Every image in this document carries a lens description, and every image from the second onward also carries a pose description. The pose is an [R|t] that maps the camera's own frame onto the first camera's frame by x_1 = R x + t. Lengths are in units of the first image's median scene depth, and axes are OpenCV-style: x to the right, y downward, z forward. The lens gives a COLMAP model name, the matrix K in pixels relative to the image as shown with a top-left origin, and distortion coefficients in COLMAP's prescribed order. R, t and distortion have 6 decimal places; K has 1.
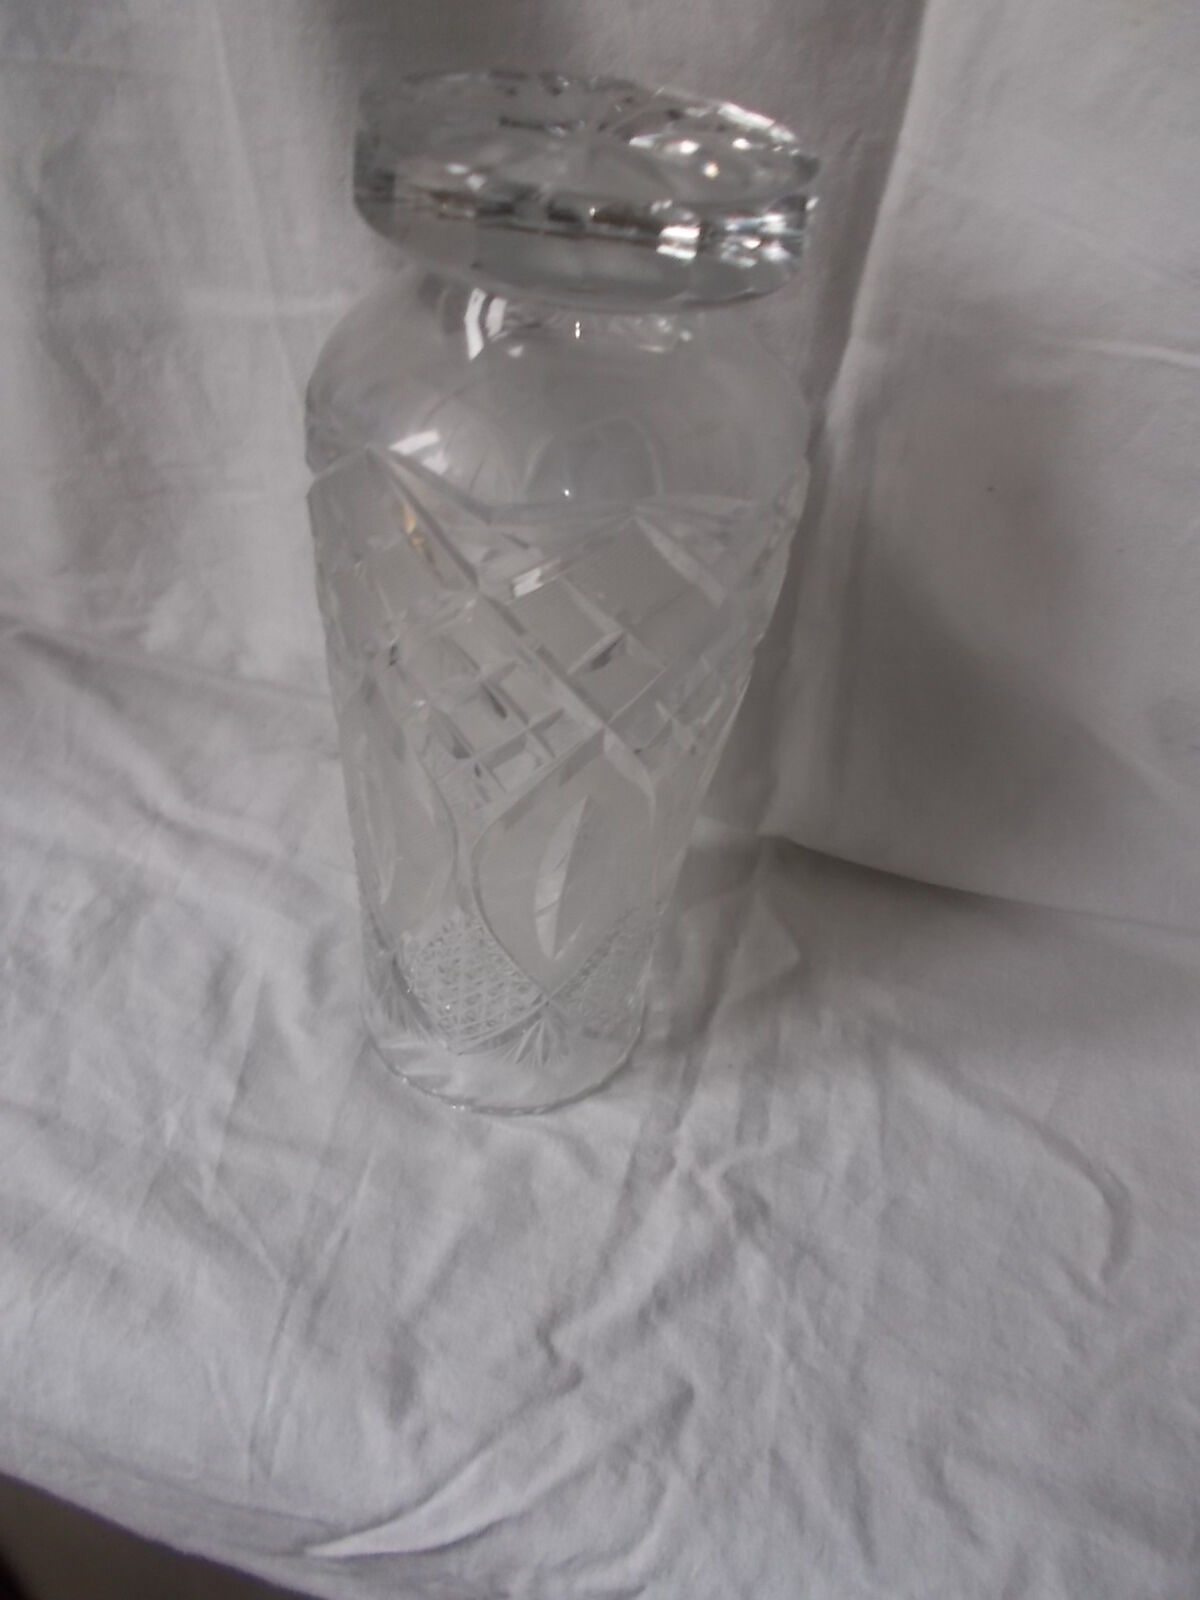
lens RADIAL K [[1214.6, 0, 615.4], [0, 1214.6, 798.3], [0, 0, 1]] dist [0.028244, -0.031563]
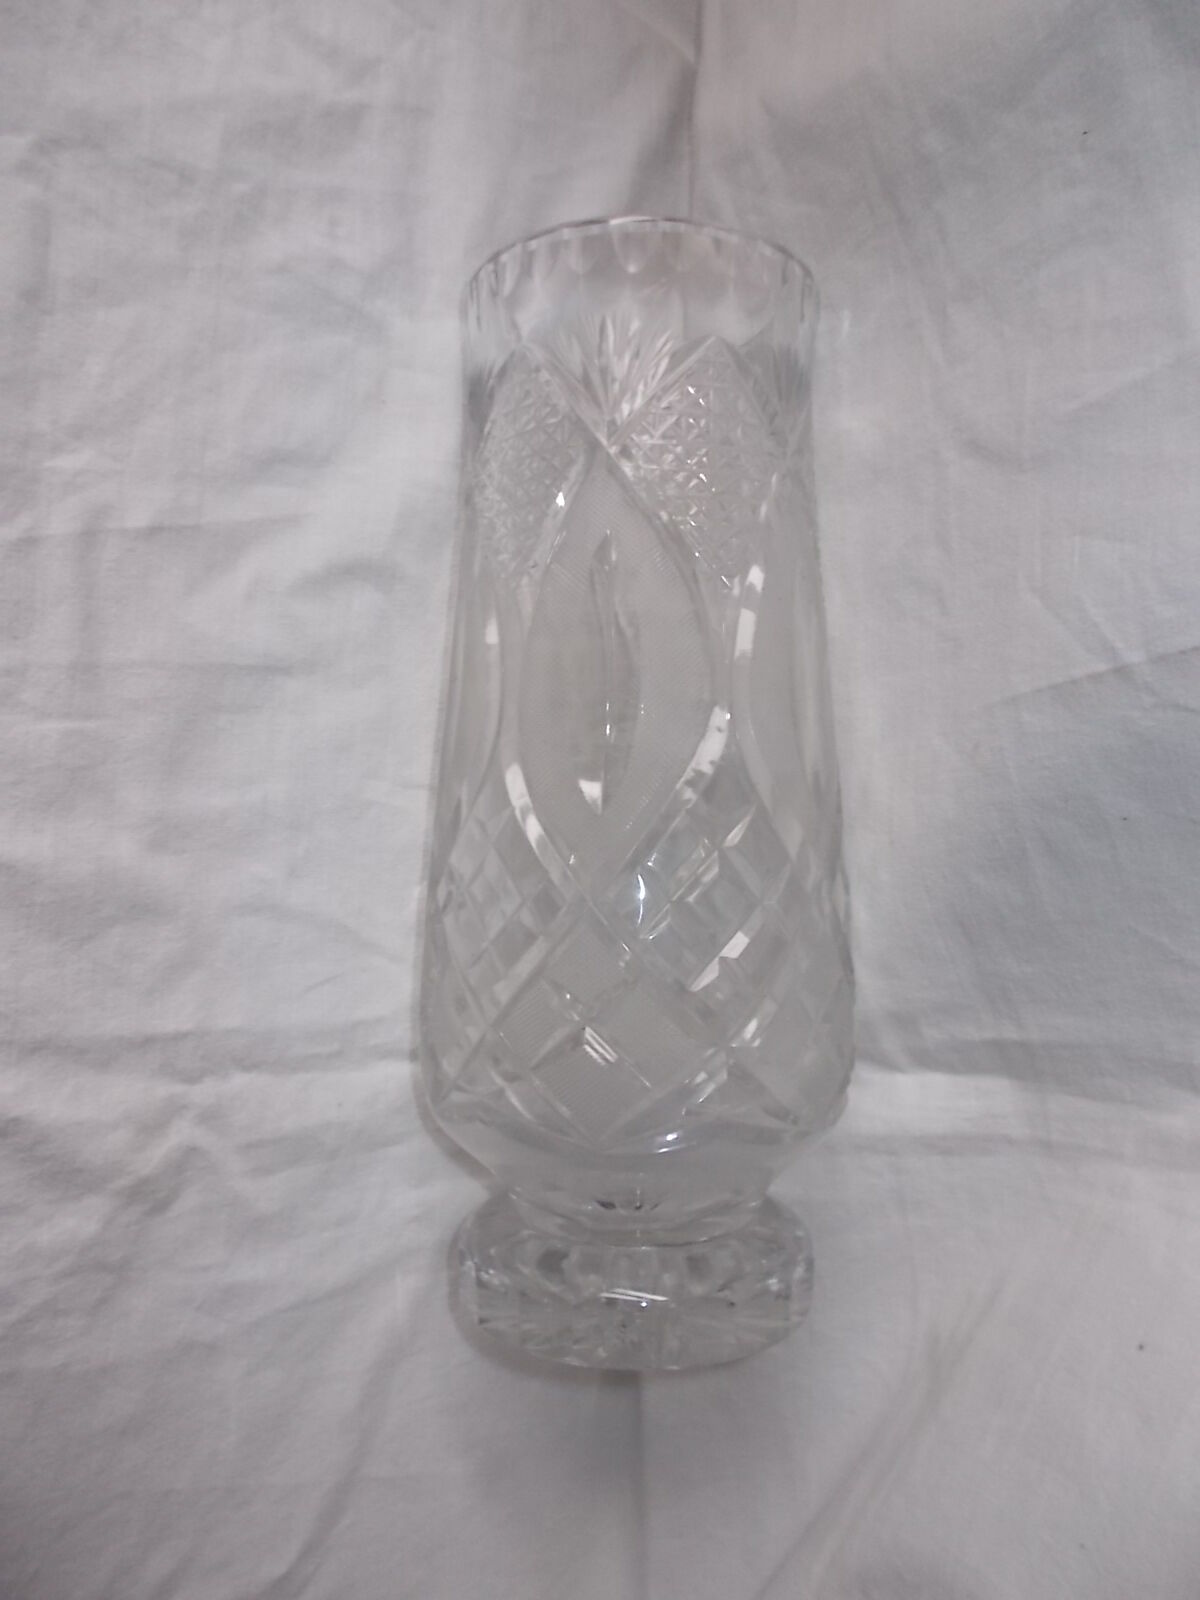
lens RADIAL K [[1214.6, 0, 593.9], [0, 1214.6, 799.3], [0, 0, 1]] dist [0.028244, -0.031563]
pose [[0.217202, 0.974430, 0.057532, -0.126743], [-0.970027, 0.208891, 0.124146, -0.099658], [0.108954, -0.082772, 0.990595, 0.250923]]
